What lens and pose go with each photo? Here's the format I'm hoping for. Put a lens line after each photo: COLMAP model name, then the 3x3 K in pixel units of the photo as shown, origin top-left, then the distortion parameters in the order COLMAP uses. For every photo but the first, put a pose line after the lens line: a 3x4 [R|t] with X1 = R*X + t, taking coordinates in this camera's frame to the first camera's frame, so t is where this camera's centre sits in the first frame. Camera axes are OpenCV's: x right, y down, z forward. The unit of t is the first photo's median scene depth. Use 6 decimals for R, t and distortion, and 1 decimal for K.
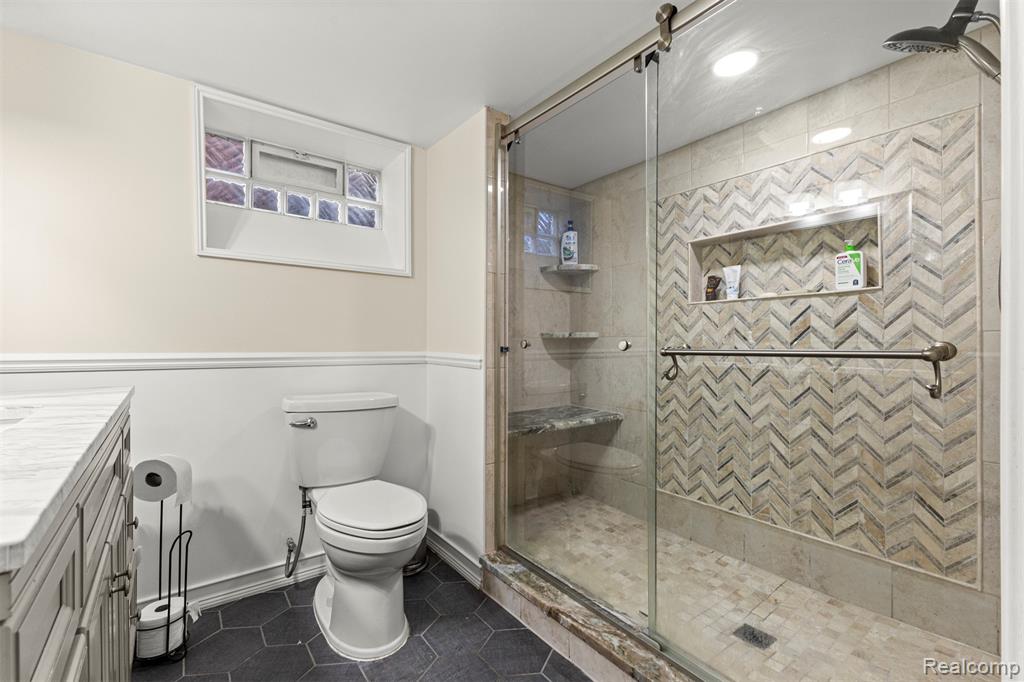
lens RADIAL K [[442.5, 0, 512.0], [0, 442.5, 341.0], [0, 0, 1]] dist [0.002886, 0.000732]
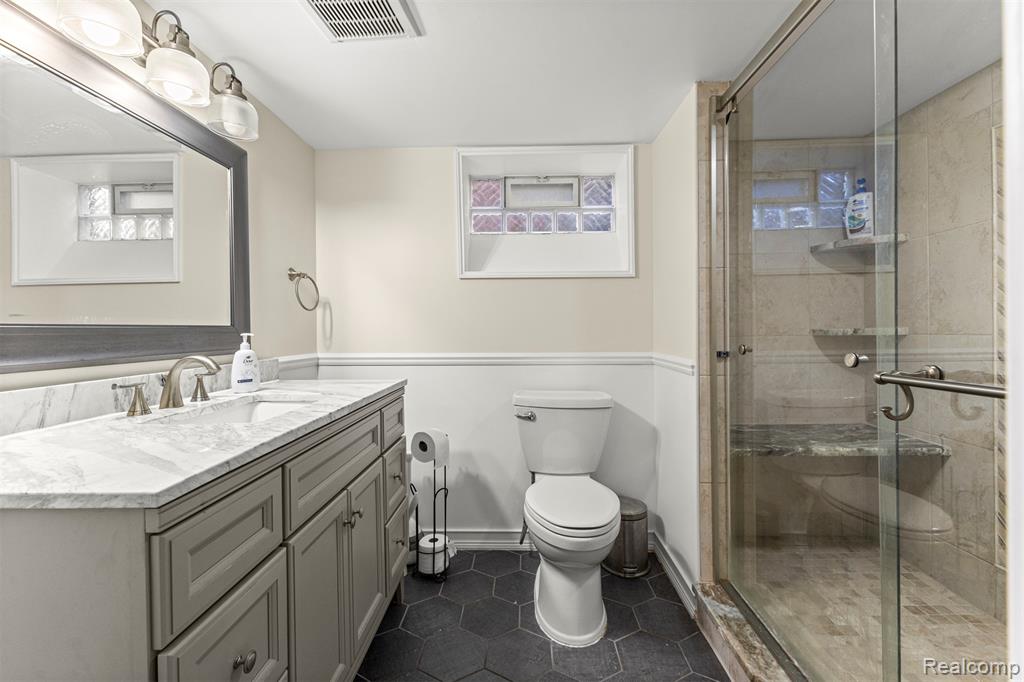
lens RADIAL K [[434.8, 0, 512.6], [0, 434.8, 331.9], [0, 0, 1]] dist [0.003731, 0.000334]
pose [[0.787508, -0.008869, -0.616240, 0.182852], [0.012981, 0.999913, 0.002197, -0.032264], [0.616168, -0.009729, 0.787555, 0.073104]]
